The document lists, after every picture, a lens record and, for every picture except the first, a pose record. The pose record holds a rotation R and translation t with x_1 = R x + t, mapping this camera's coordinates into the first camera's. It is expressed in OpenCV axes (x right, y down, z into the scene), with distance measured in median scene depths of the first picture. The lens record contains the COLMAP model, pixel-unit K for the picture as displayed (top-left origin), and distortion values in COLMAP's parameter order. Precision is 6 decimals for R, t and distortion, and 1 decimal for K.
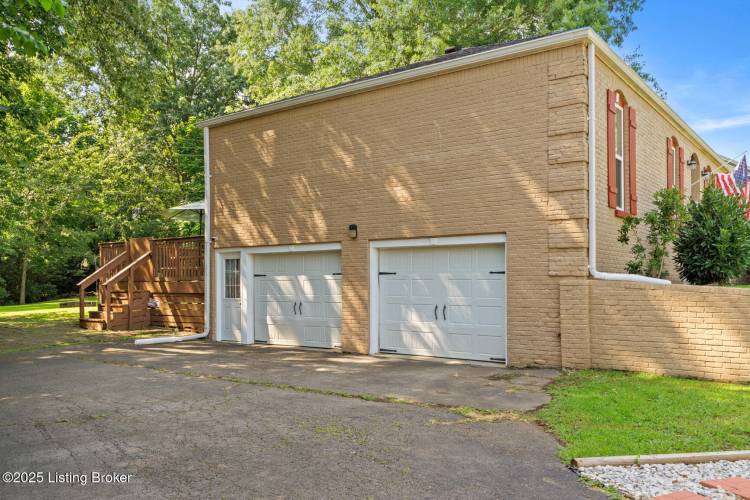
lens RADIAL K [[633.2, 0, 374.9], [0, 633.2, 285.7], [0, 0, 1]] dist [-0.009030, -0.004574]
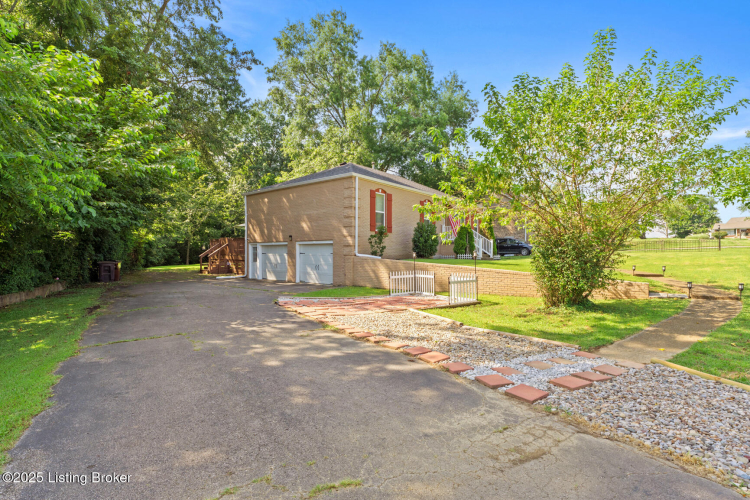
lens RADIAL K [[372.8, 0, 377.2], [0, 372.8, 268.6], [0, 0, 1]] dist [0.002031, -0.000259]
pose [[0.998113, 0.012322, -0.060159, 0.371538], [-0.010562, 0.999509, 0.029499, -0.003316], [0.060493, -0.028808, 0.997753, -0.503998]]
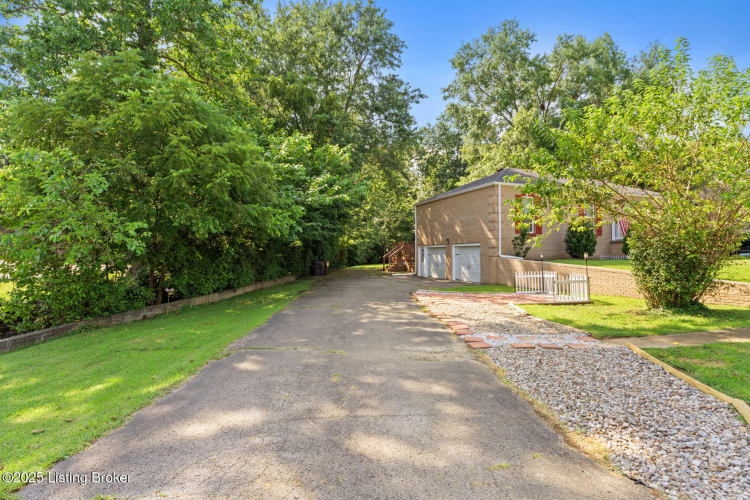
lens RADIAL K [[385.7, 0, 375.0], [0, 385.7, 250.0], [0, 0, 1]] dist [-0.000386, -0.000225]
pose [[0.834173, -0.002401, -0.551497, 0.610423], [-0.005920, 0.999894, -0.013307, -0.011328], [0.551471, 0.014365, 0.834070, -0.678657]]
